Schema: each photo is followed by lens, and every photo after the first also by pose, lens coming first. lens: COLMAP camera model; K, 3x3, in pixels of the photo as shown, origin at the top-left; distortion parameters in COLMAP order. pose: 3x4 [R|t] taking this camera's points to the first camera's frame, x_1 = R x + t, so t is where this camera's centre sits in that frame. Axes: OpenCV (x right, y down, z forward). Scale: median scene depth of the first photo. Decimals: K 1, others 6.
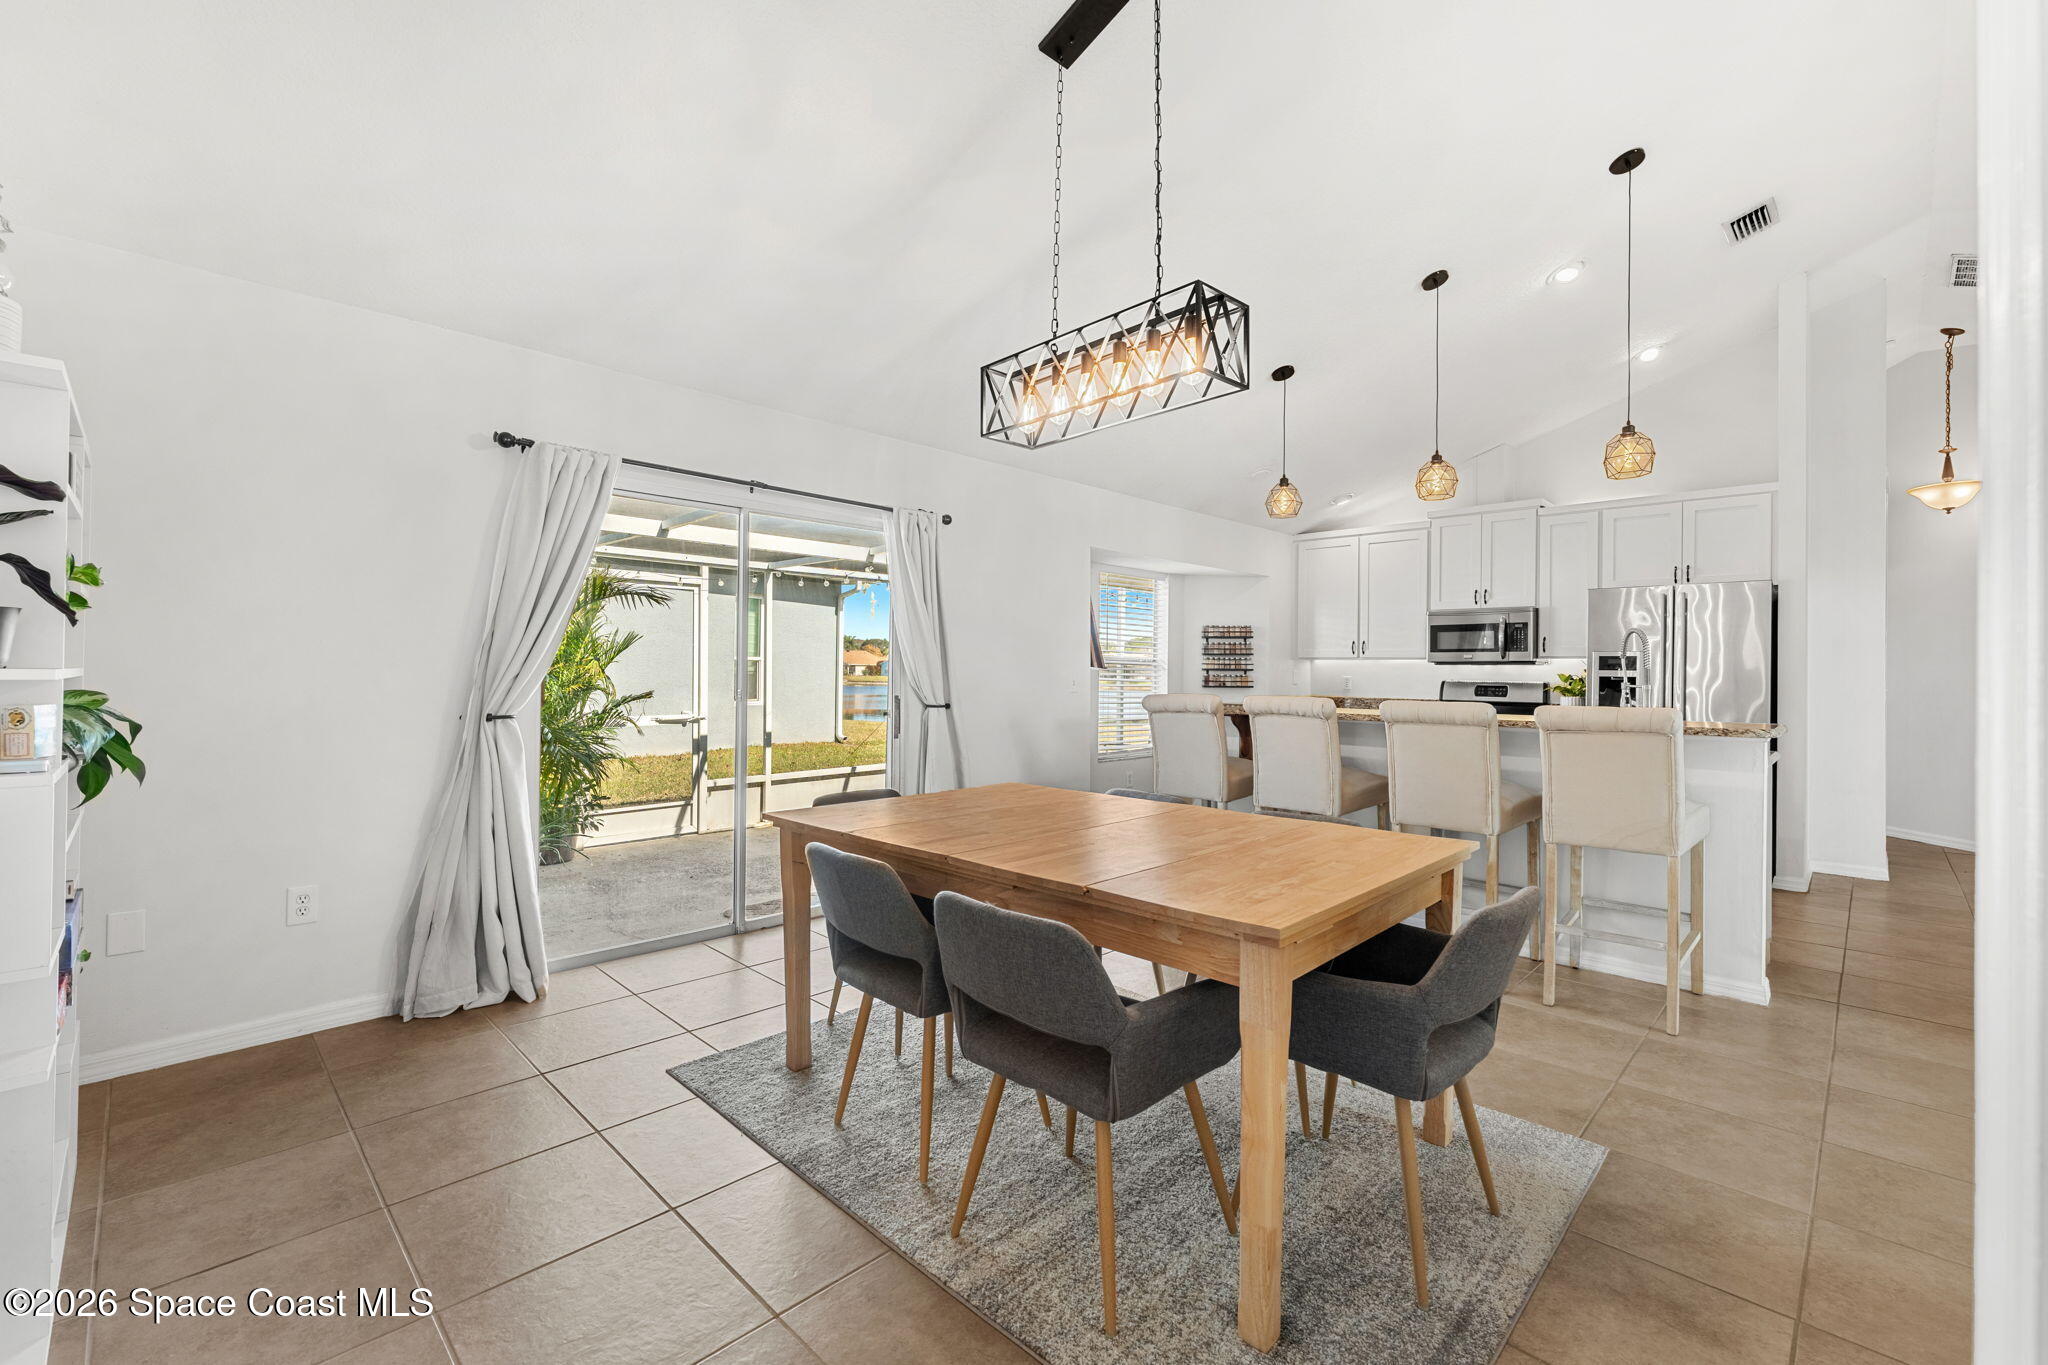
lens RADIAL K [[873.8, 0, 1032.1], [0, 873.8, 667.0], [0, 0, 1]] dist [-0.001197, -0.000169]
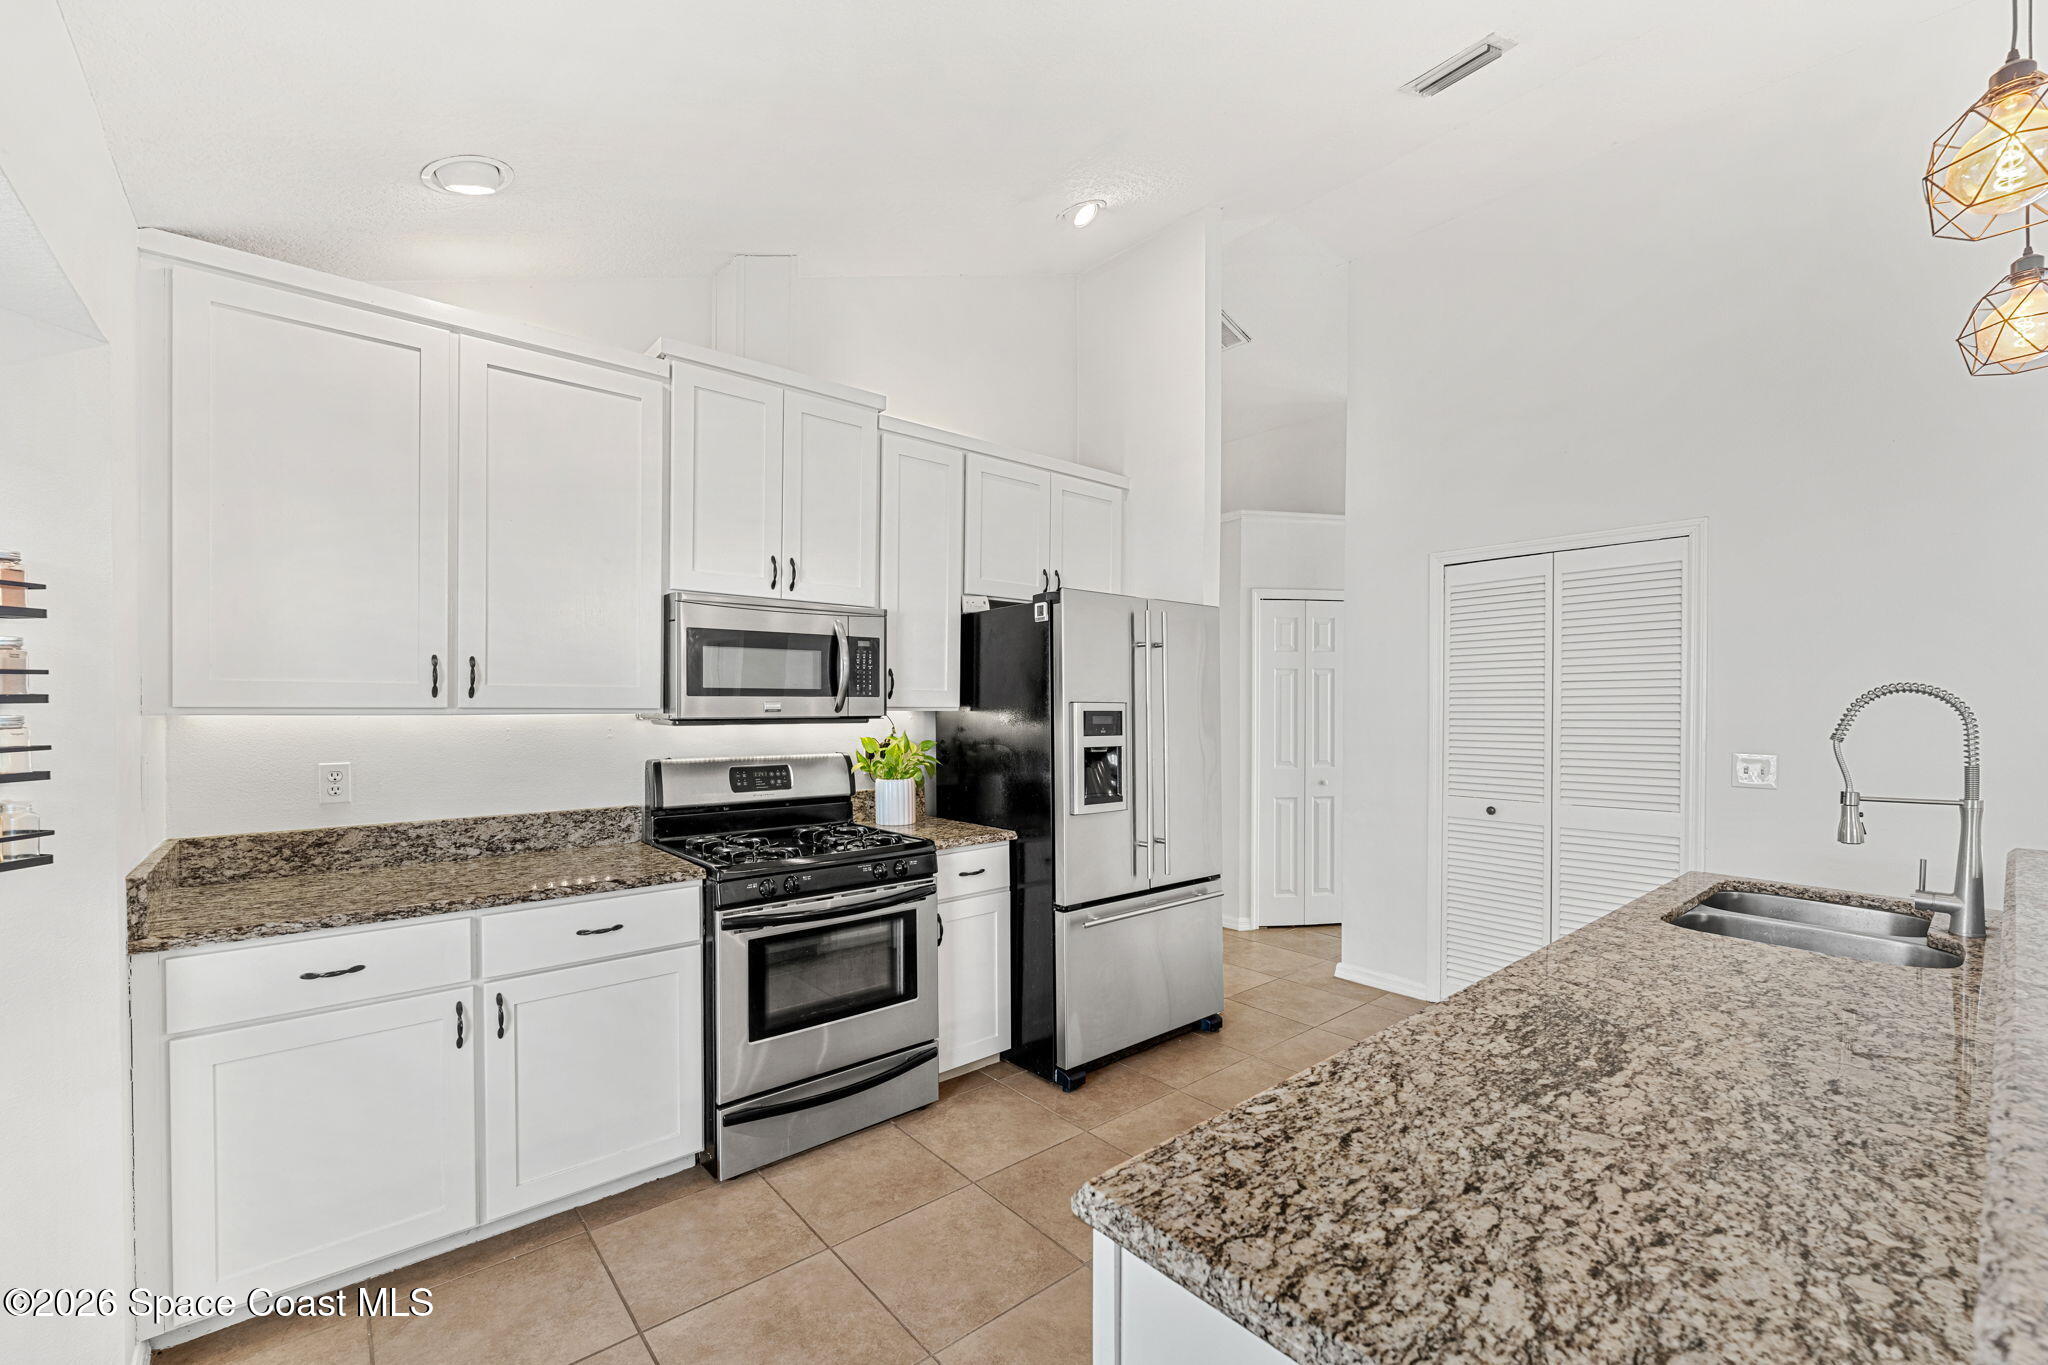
lens RADIAL K [[844.4, 0, 1028.4], [0, 844.4, 713.0], [0, 0, 1]] dist [-0.001342, -0.000187]
pose [[0.105929, -0.020366, 0.994165, 0.092303], [-0.008683, 0.999733, 0.021405, -0.018968], [-0.994336, -0.010900, 0.105724, 0.830757]]
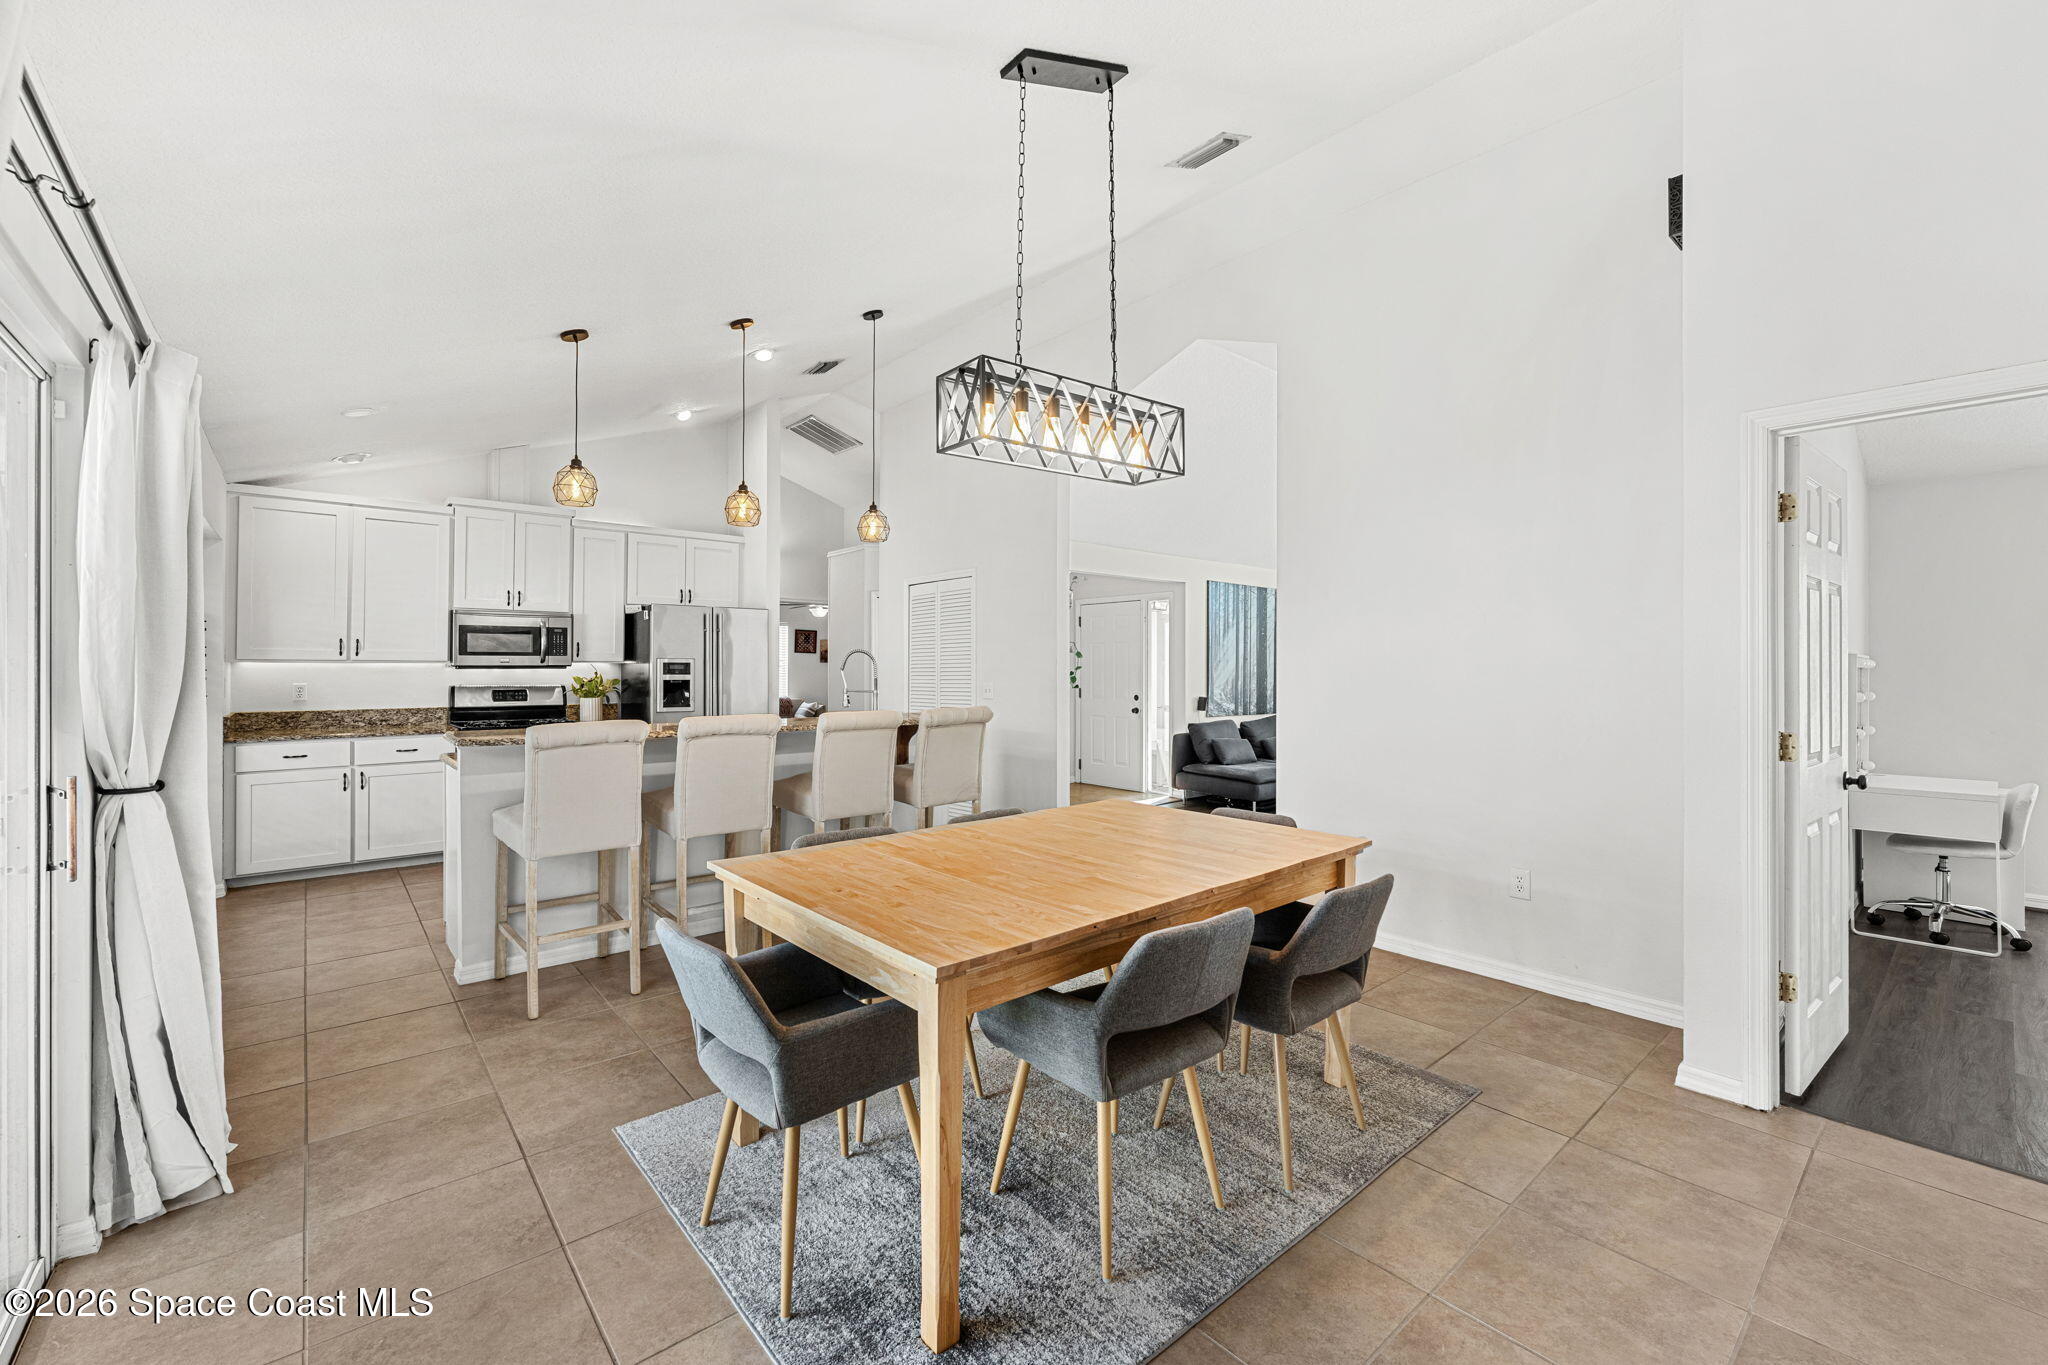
lens RADIAL K [[845.2, 0, 1006.6], [0, 845.2, 667.9], [0, 0, 1]] dist [0.017900, -0.000069]
pose [[0.122525, -0.012178, 0.992391, -0.353944], [-0.006926, 0.999890, 0.013125, -0.019775], [-0.992441, -0.008482, 0.122428, 0.345629]]
